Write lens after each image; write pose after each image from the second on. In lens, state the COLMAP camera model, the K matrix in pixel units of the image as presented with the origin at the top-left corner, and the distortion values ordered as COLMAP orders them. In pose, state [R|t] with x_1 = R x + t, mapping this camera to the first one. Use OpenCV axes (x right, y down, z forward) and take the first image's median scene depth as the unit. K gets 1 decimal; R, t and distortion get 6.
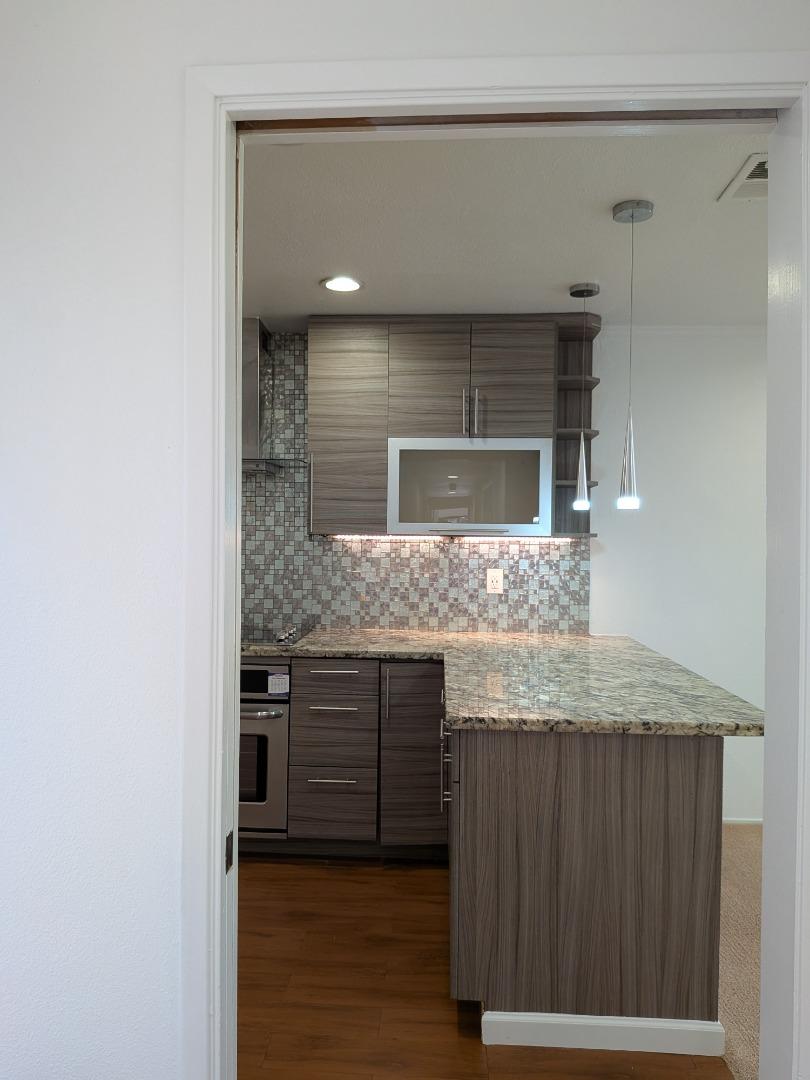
lens RADIAL K [[791.2, 0, 405.0], [0, 791.2, 540.0], [0, 0, 1]] dist [0.083562, -0.134526]
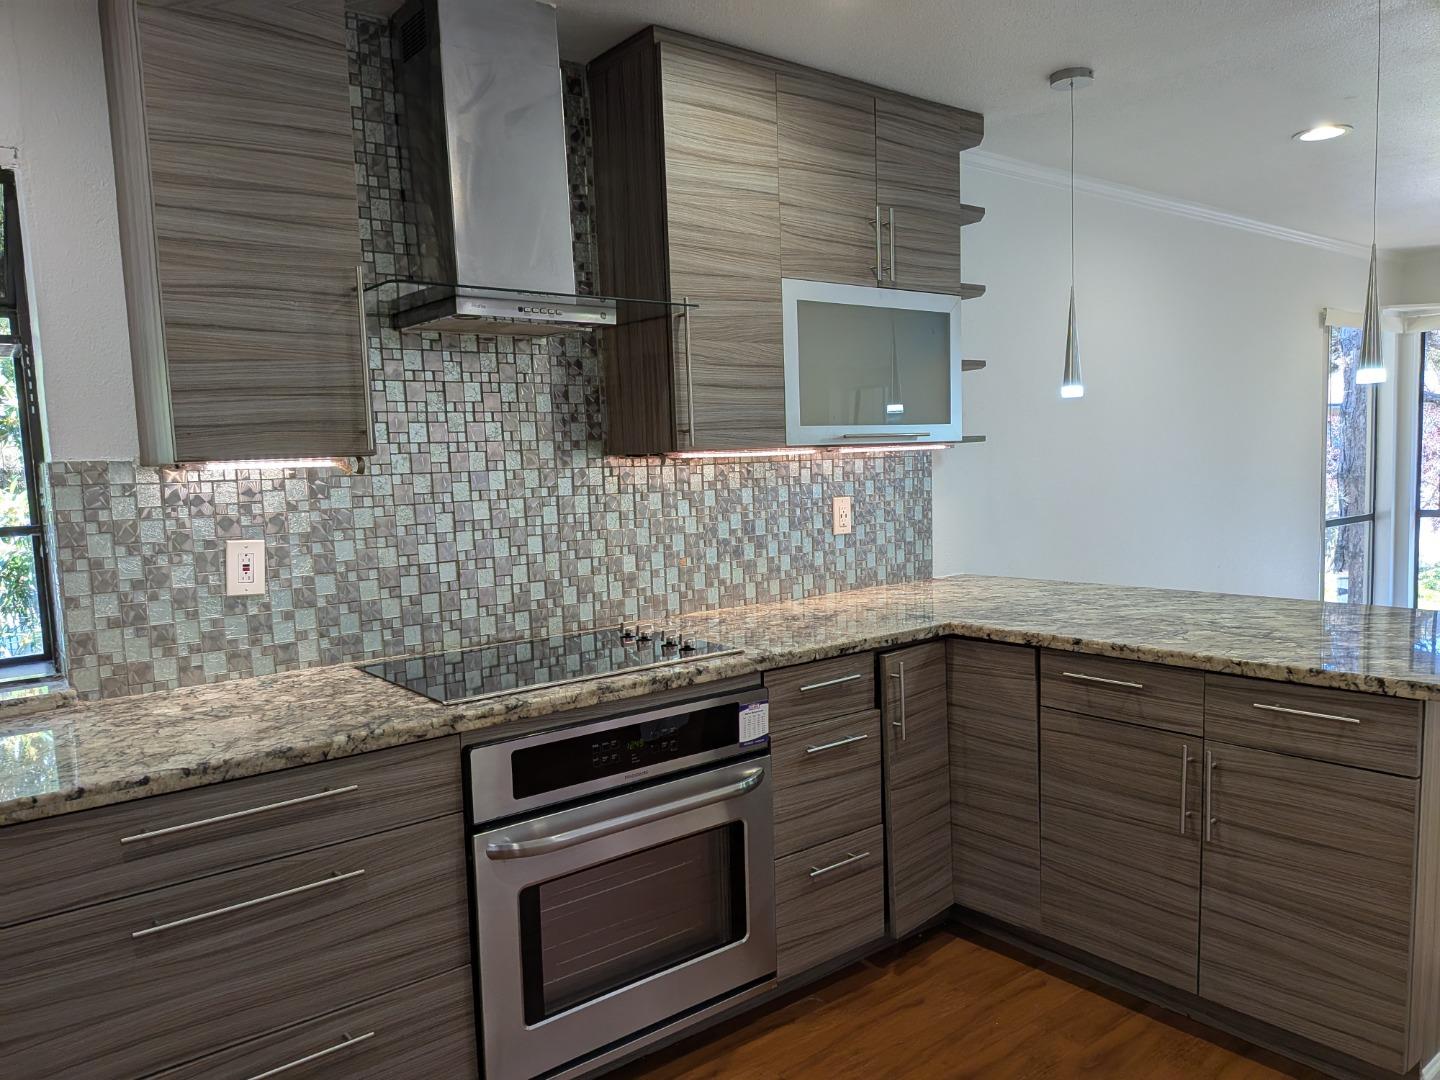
lens RADIAL K [[1024.9, 0, 722.1], [0, 1024.9, 579.4], [0, 0, 1]] dist [0.076056, -0.123893]
pose [[0.742350, -0.114982, 0.660073, -0.537857], [0.052507, 0.992118, 0.113772, 0.001936], [-0.667952, -0.049800, 0.742536, 0.425176]]
